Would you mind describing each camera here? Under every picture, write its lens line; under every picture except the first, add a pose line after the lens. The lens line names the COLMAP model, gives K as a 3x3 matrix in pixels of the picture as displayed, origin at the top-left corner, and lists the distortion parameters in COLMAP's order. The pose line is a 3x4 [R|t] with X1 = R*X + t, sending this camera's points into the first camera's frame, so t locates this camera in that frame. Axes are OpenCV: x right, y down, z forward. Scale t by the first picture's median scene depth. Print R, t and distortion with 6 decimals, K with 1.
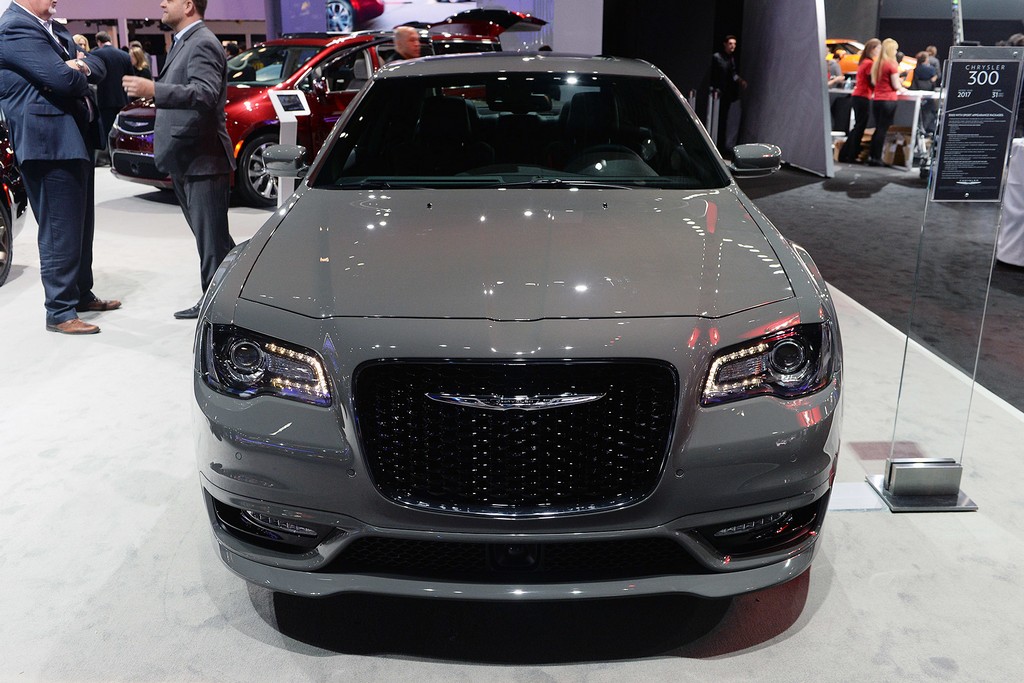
lens RADIAL K [[959.1, 0, 512.0], [0, 959.1, 341.5], [0, 0, 1]] dist [0.015277, 0.006434]
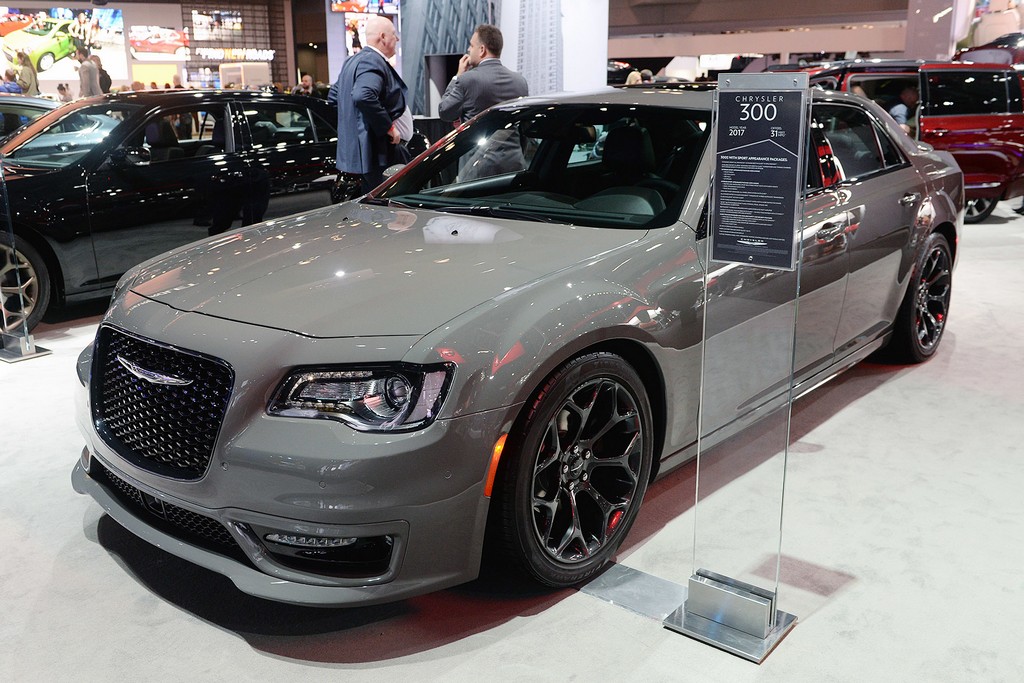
lens RADIAL K [[911.8, 0, 510.7], [0, 911.8, 313.4], [0, 0, 1]] dist [-0.006898, -0.010400]
pose [[0.735907, 0.147526, -0.660815, 0.852540], [-0.175602, 0.984165, 0.024157, -0.093953], [0.653915, 0.098263, 0.750160, 0.325809]]
